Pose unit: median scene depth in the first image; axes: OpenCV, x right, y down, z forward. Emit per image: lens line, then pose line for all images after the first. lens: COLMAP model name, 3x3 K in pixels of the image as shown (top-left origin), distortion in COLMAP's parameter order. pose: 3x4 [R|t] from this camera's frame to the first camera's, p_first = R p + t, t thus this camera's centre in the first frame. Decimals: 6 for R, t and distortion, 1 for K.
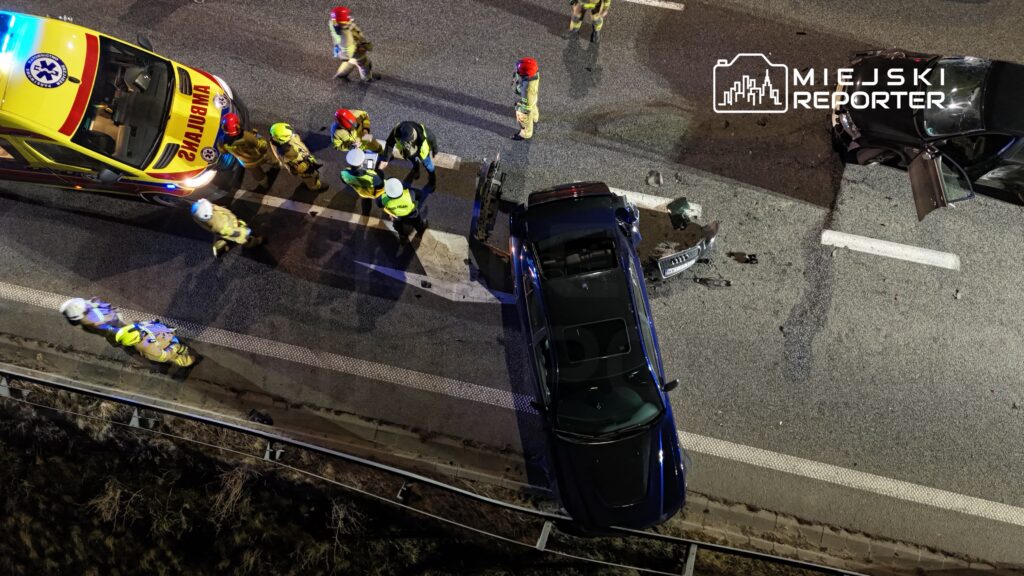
lens RADIAL K [[739.0, 0, 506.2], [0, 739.0, 282.5], [0, 0, 1]] dist [0.081574, -0.079285]
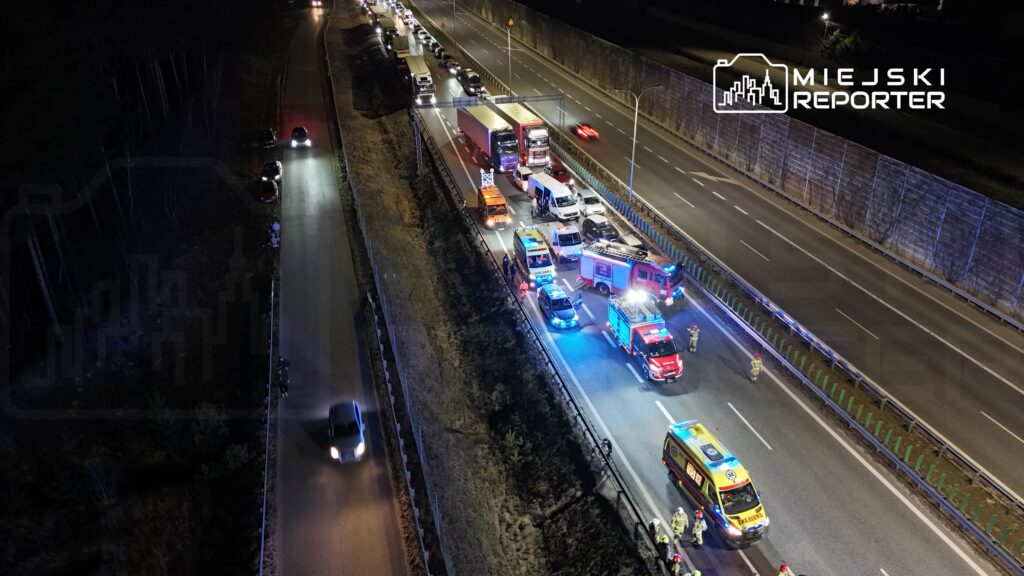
lens RADIAL K [[739.0, 0, 514.5], [0, 739.0, 282.4], [0, 0, 1]] dist [0.081574, -0.079285]
pose [[0.467287, 0.383621, -0.796541, 1.112926], [-0.851112, 0.439027, -0.287862, 0.997281], [0.239273, 0.812460, 0.531656, -1.491601]]
